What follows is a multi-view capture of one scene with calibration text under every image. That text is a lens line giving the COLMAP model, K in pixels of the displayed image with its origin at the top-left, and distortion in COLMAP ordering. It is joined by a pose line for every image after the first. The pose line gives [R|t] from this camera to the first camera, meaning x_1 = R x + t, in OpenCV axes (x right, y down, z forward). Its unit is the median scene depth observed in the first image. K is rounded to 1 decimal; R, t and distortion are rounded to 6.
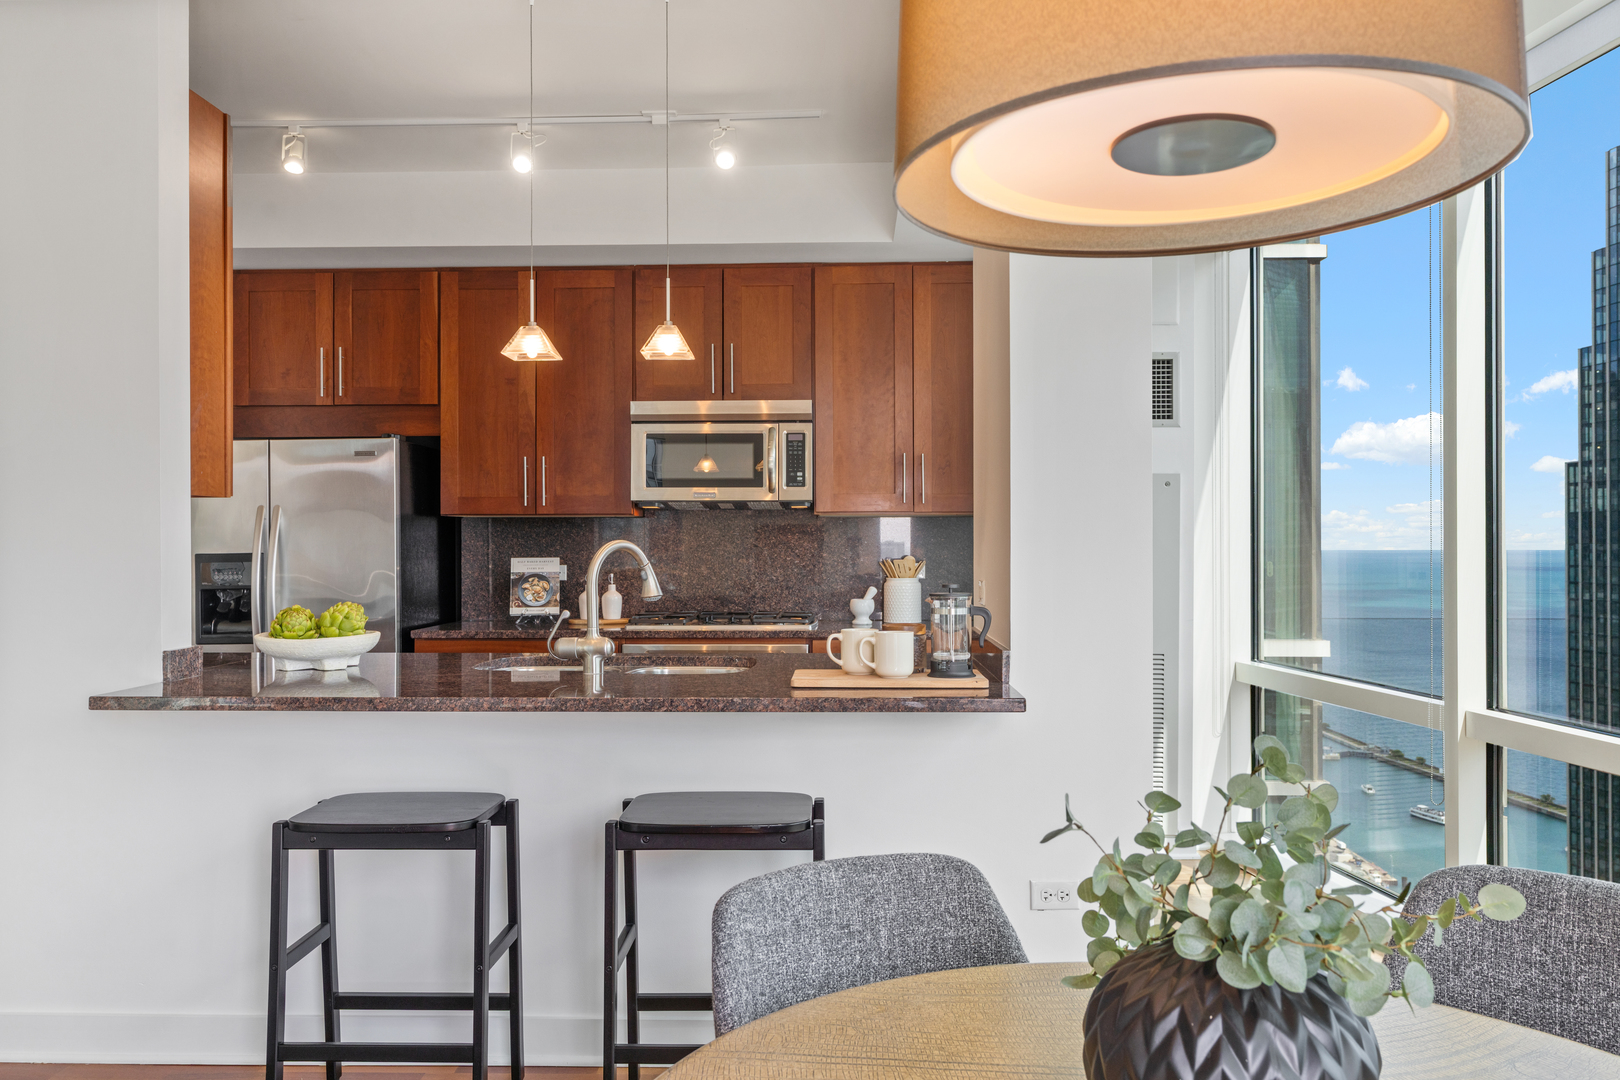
lens RADIAL K [[1212.1, 0, 809.0], [0, 1212.1, 542.5], [0, 0, 1]] dist [-0.004278, -0.001704]
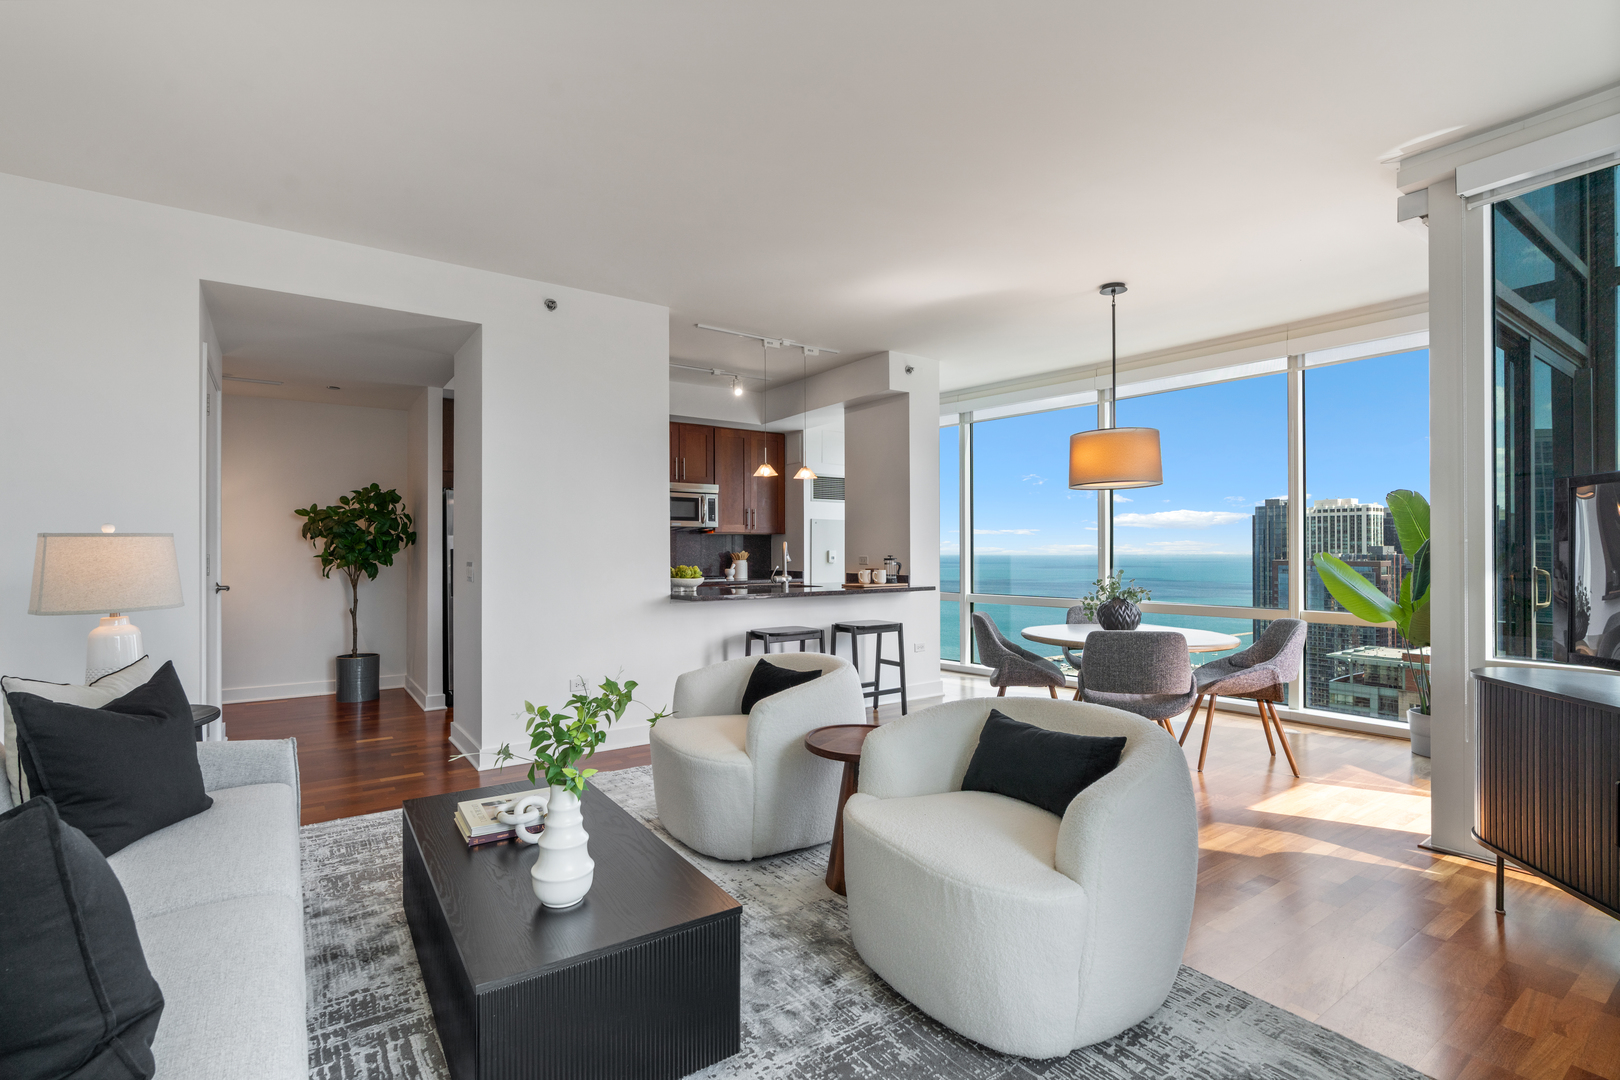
lens RADIAL K [[740.0, 0, 799.3], [0, 740.0, 548.9], [0, 0, 1]] dist [-0.006543, 0.000441]
pose [[0.797208, -0.001251, 0.603703, -0.746328], [0.003921, 0.999987, -0.003106, 0.013092], [-0.603692, 0.004843, 0.797203, -0.251031]]
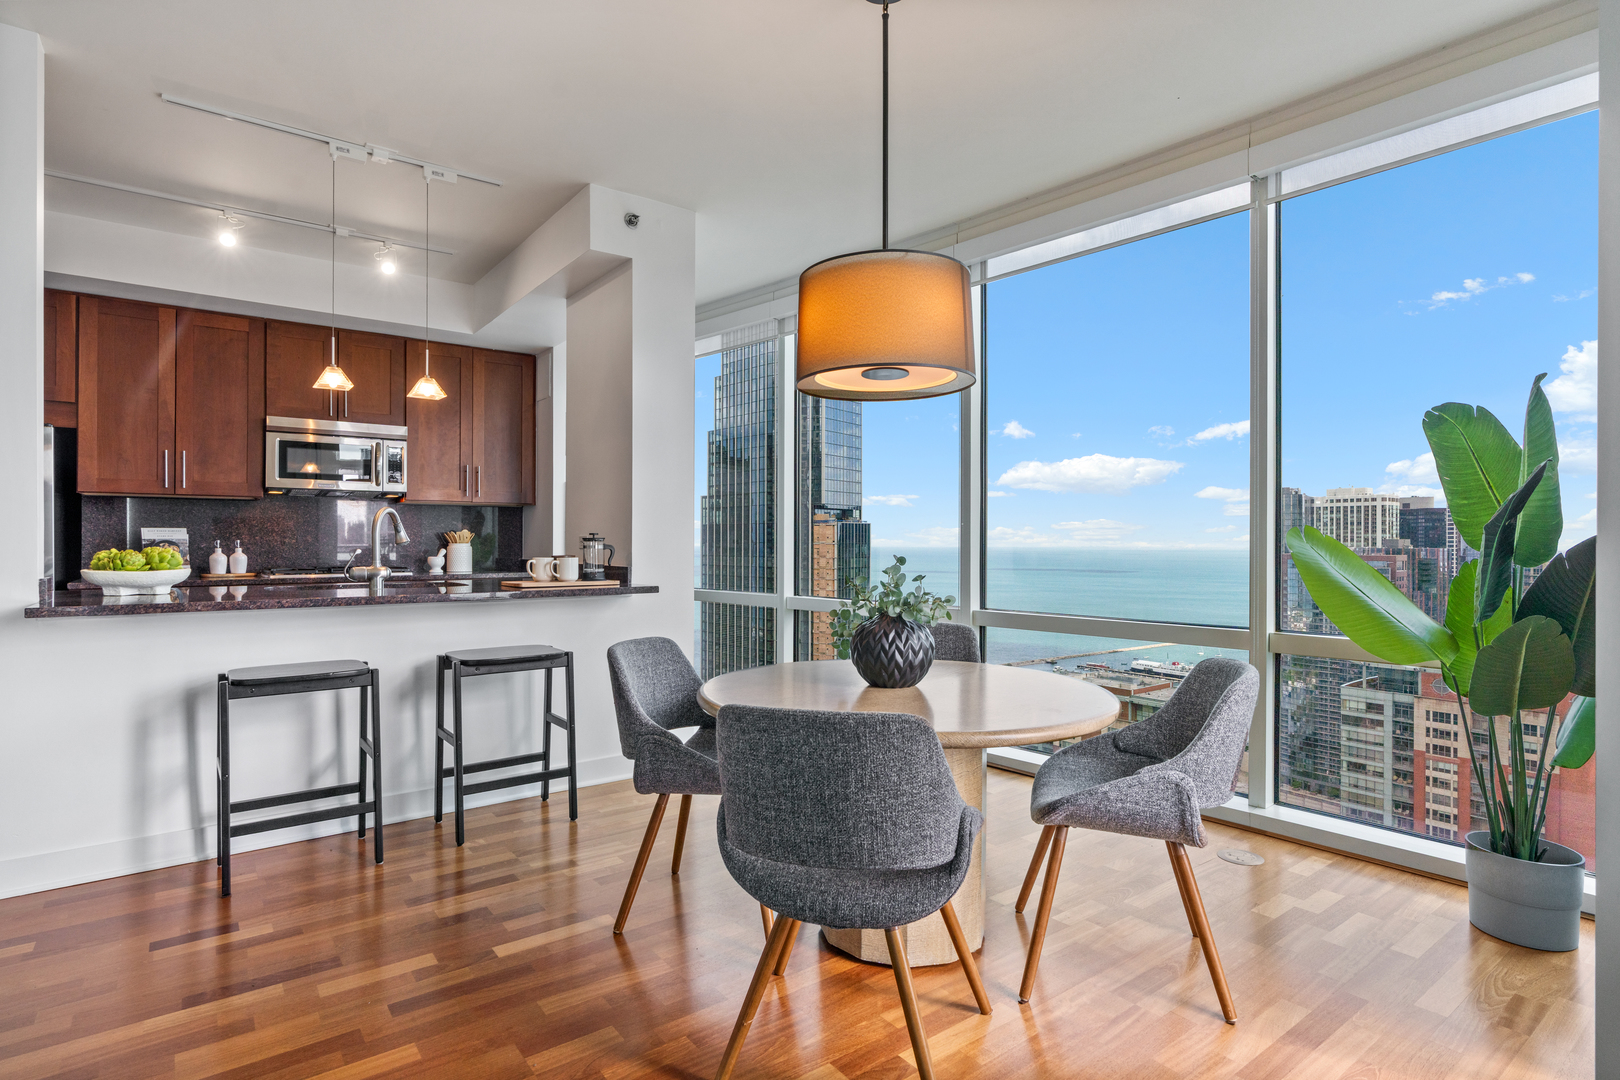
lens RADIAL K [[811.5, 0, 803.4], [0, 811.5, 542.7], [0, 0, 1]] dist [-0.002107, -0.000338]
pose [[0.774795, -0.000073, 0.632212, -0.257464], [-0.000685, 0.999999, 0.000954, 0.028496], [-0.632212, -0.001172, 0.774795, -0.114755]]
